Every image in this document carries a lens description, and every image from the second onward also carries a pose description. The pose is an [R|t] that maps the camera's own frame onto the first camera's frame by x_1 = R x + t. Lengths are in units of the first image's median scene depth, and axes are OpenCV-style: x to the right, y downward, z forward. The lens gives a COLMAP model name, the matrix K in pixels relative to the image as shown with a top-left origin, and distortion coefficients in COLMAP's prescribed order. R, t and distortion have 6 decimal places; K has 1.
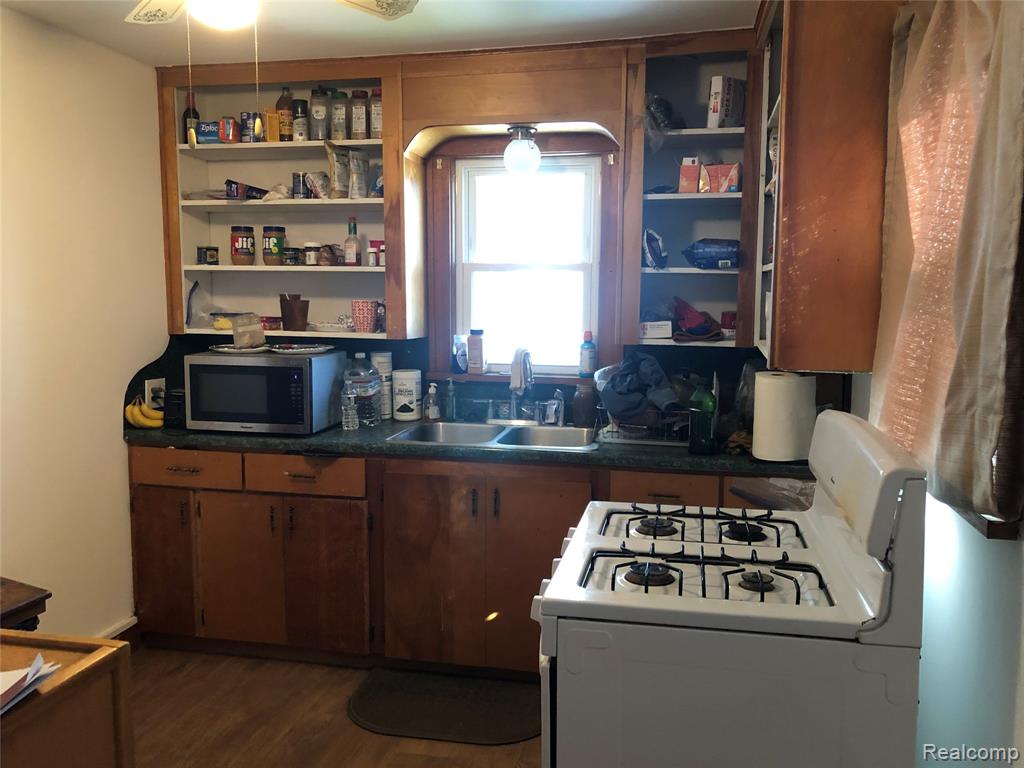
lens RADIAL K [[847.1, 0, 510.7], [0, 847.1, 379.4], [0, 0, 1]] dist [0.010431, 0.012031]
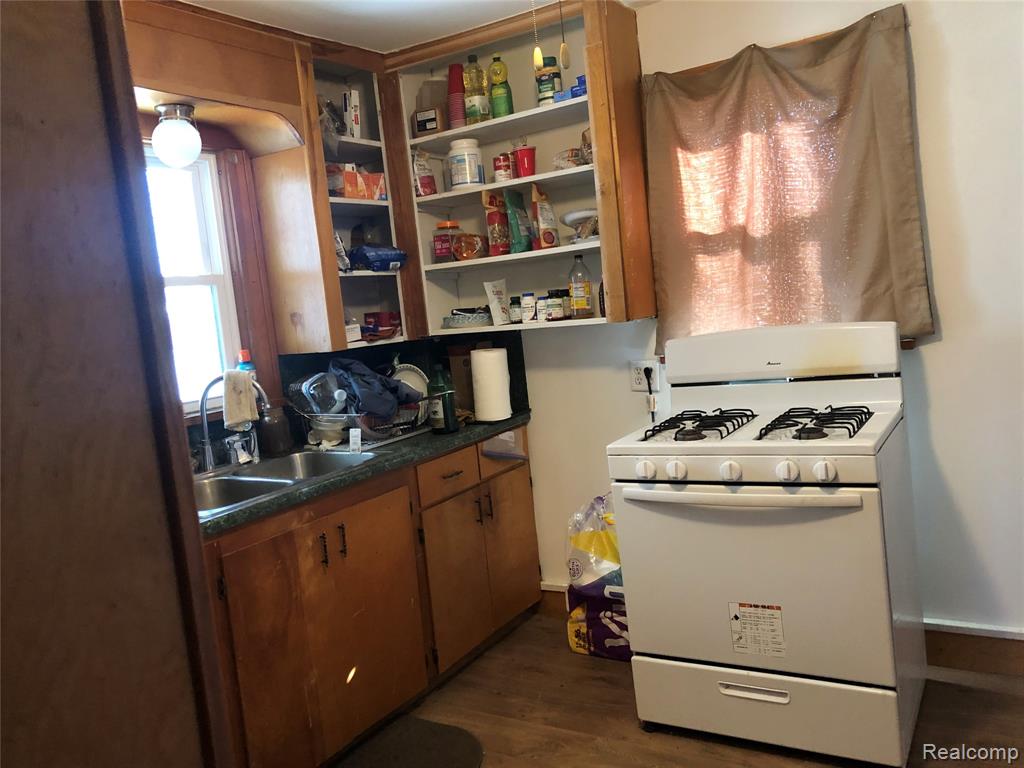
lens RADIAL K [[847.1, 0, 509.8], [0, 847.1, 386.3], [0, 0, 1]] dist [0.010431, 0.012031]
pose [[0.331340, -0.147998, 0.931832, -0.729189], [0.208642, 0.974664, 0.080612, -0.041173], [-0.920154, 0.167709, 0.353824, 0.502765]]
